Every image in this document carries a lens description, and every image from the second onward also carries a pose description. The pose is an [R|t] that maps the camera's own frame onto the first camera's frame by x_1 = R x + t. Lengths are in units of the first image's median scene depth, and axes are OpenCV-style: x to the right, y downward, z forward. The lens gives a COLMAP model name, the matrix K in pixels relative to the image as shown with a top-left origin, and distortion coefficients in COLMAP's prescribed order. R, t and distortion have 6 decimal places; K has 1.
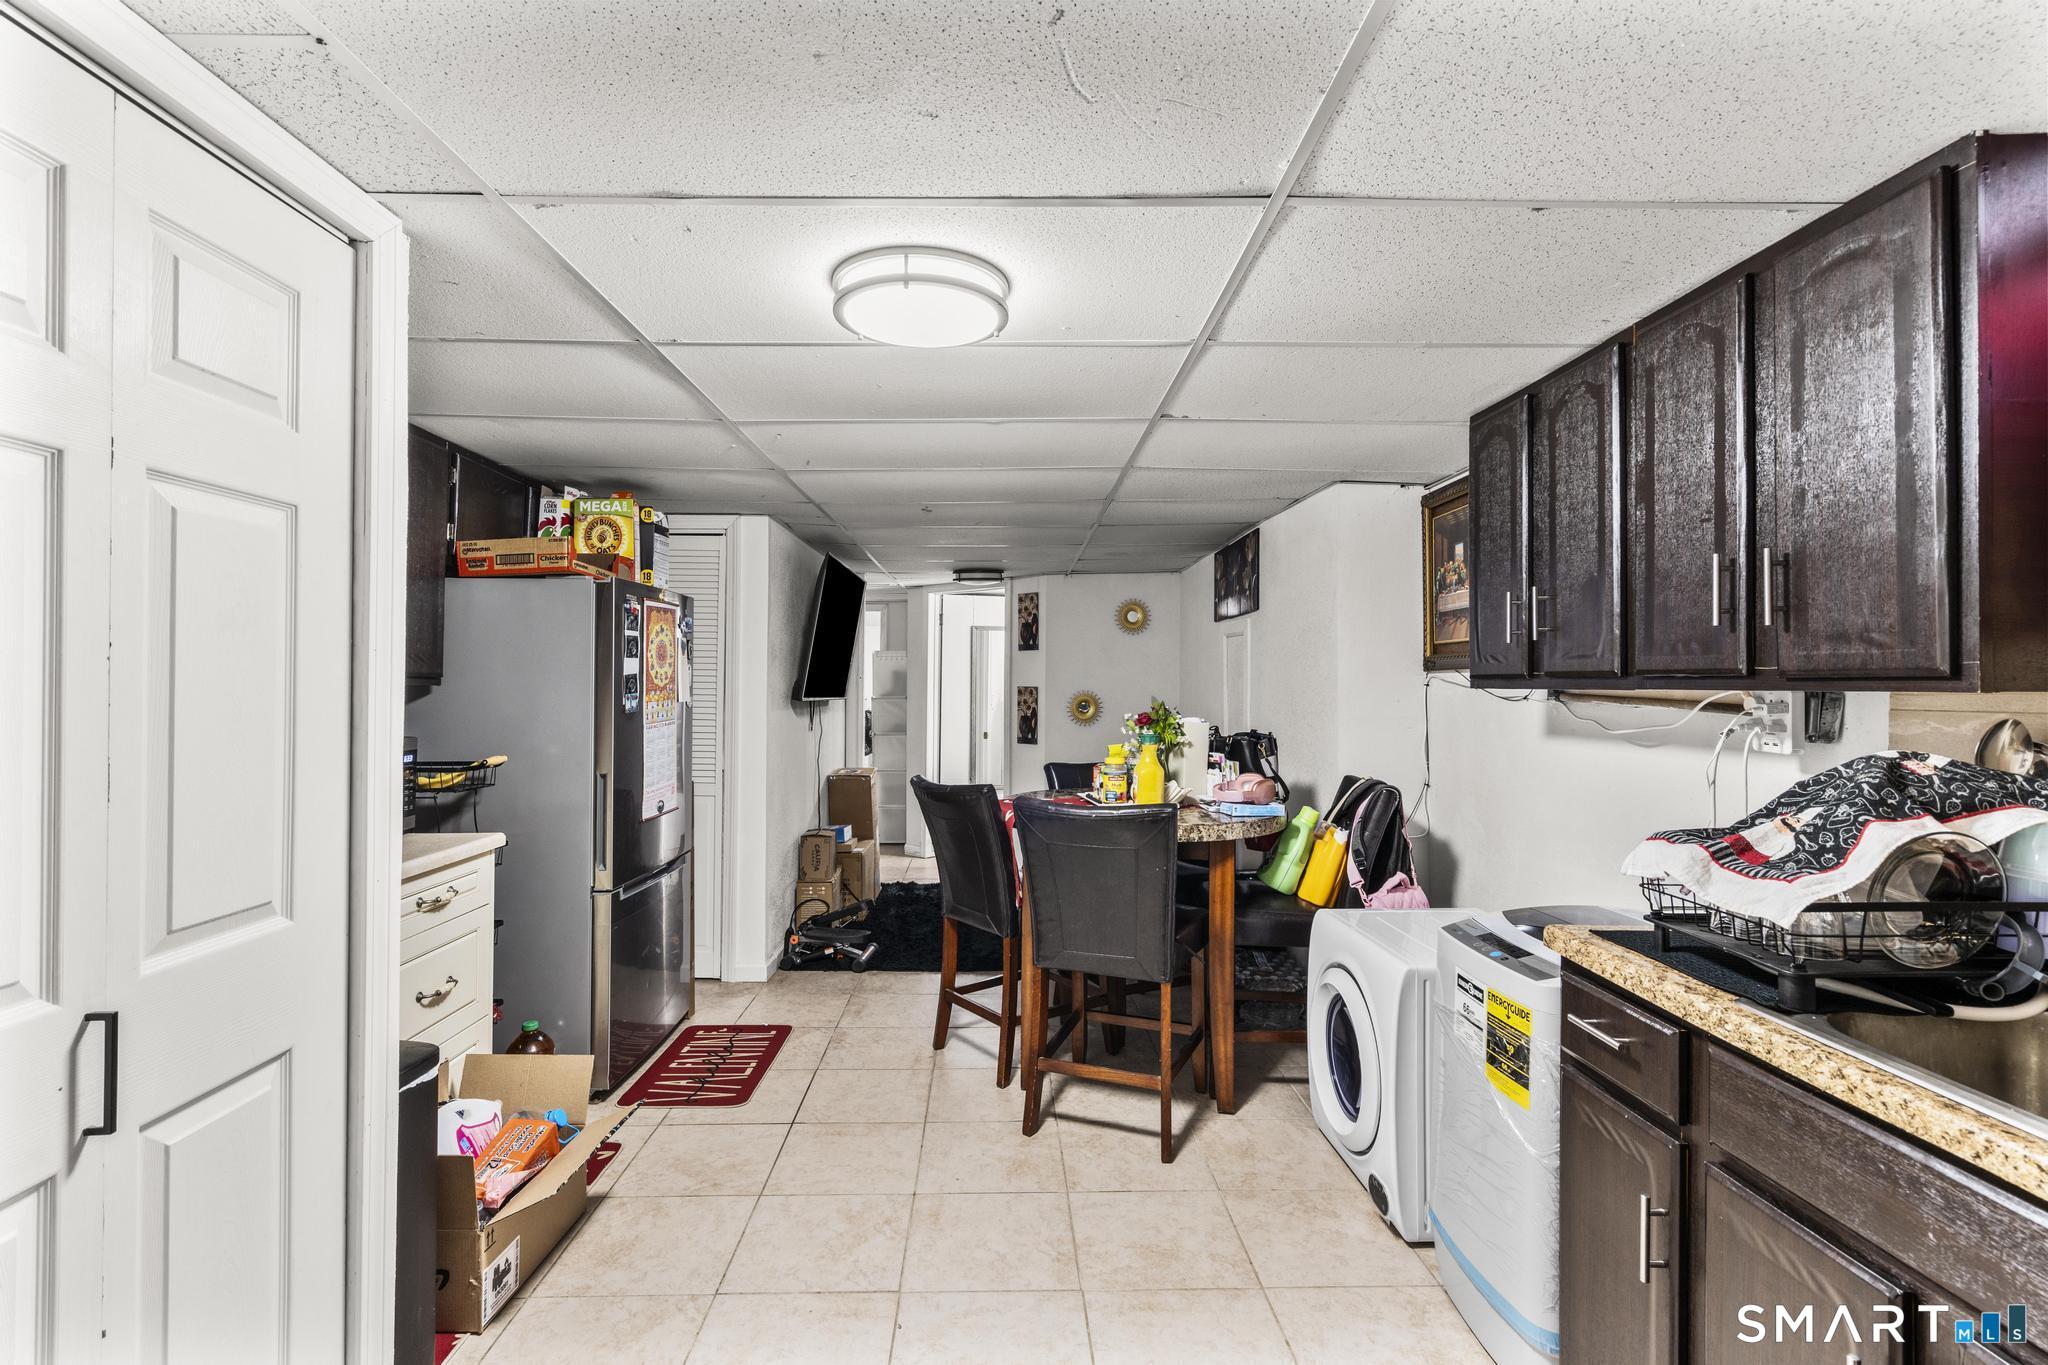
lens RADIAL K [[938.1, 0, 1020.8], [0, 938.1, 676.3], [0, 0, 1]] dist [-0.001651, 0.000948]
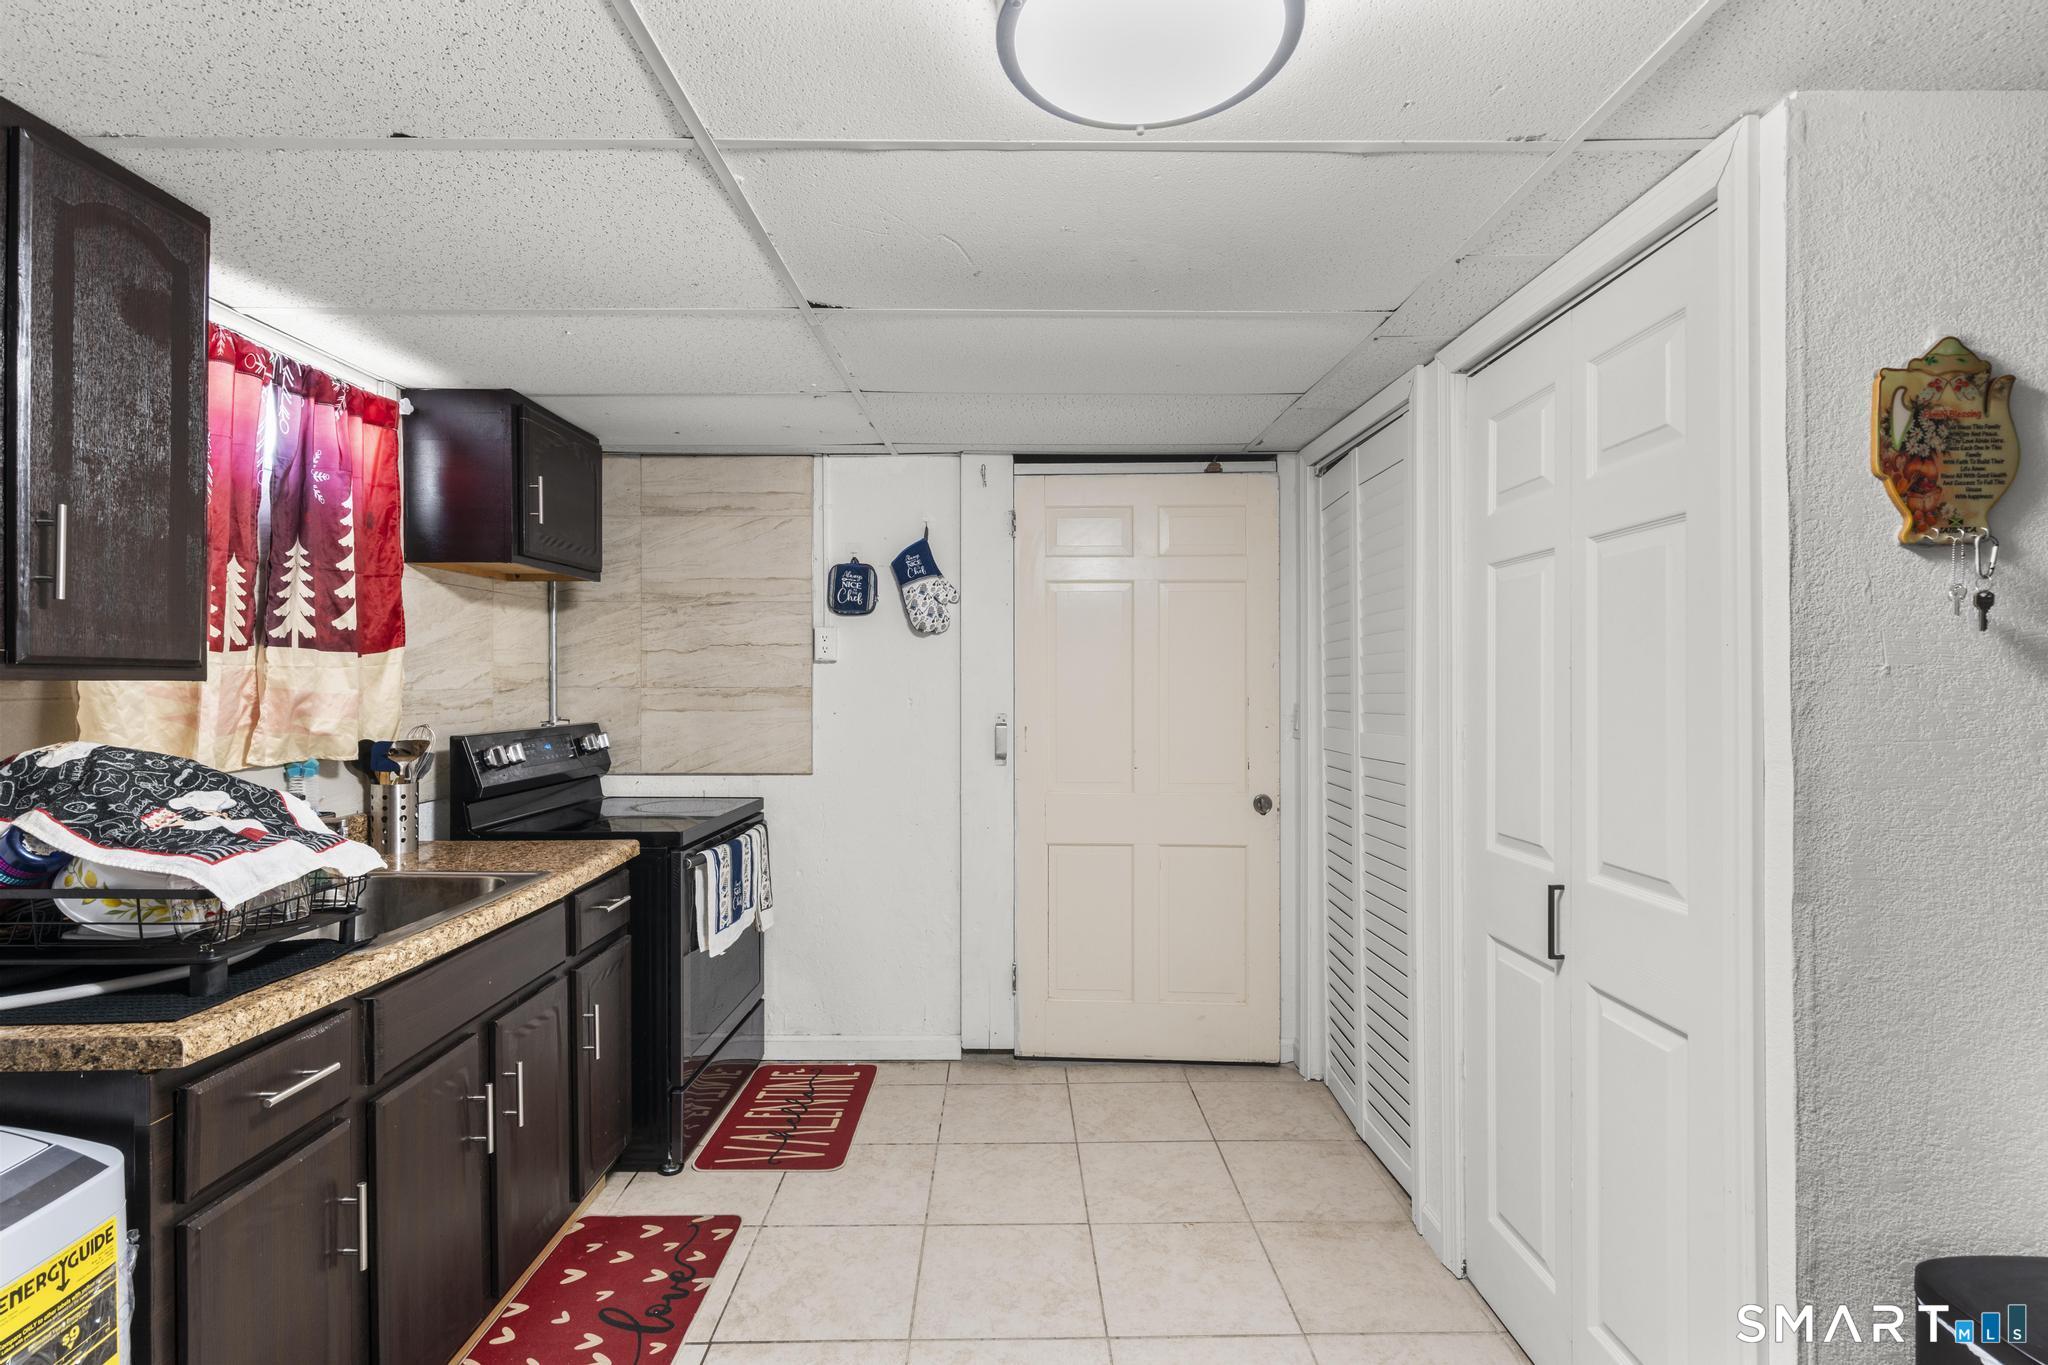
lens RADIAL K [[938.1, 0, 1020.8], [0, 938.1, 676.3], [0, 0, 1]] dist [-0.001651, 0.000948]
pose [[-0.999912, -0.006067, 0.011839, -0.023743], [-0.006275, 0.999825, -0.017623, 0.011720], [-0.011730, -0.017695, -0.999775, 1.003818]]
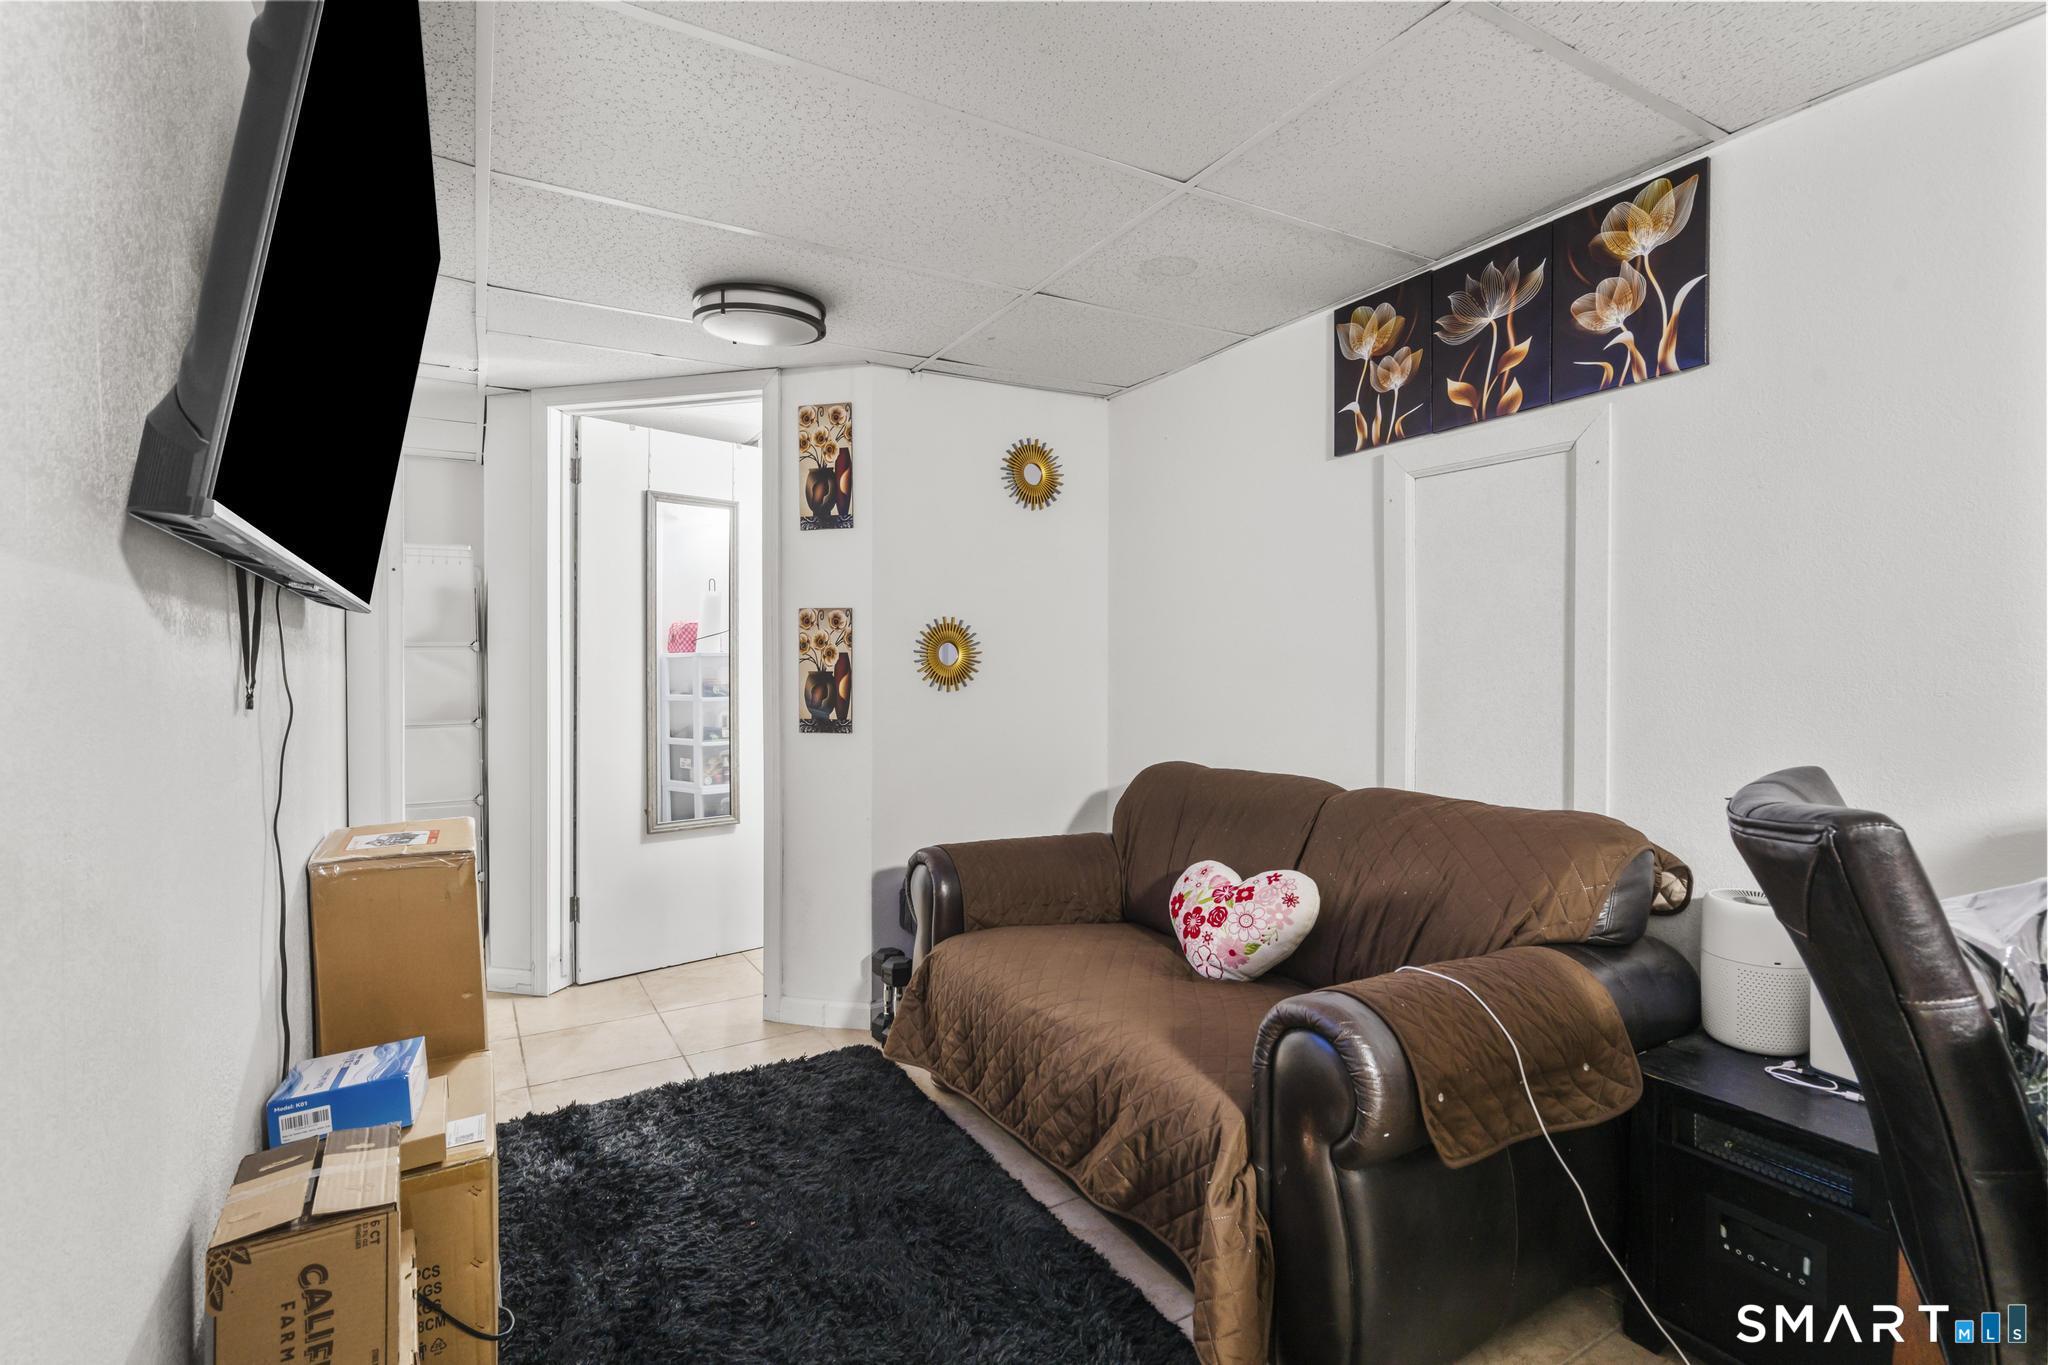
lens RADIAL K [[938.1, 0, 1020.8], [0, 938.1, 676.3], [0, 0, 1]] dist [-0.001651, 0.000948]
pose [[0.871644, -0.007139, 0.490088, -0.317889], [-0.000720, 0.999874, 0.015846, 0.087530], [-0.490139, -0.014164, 0.871529, 1.305024]]
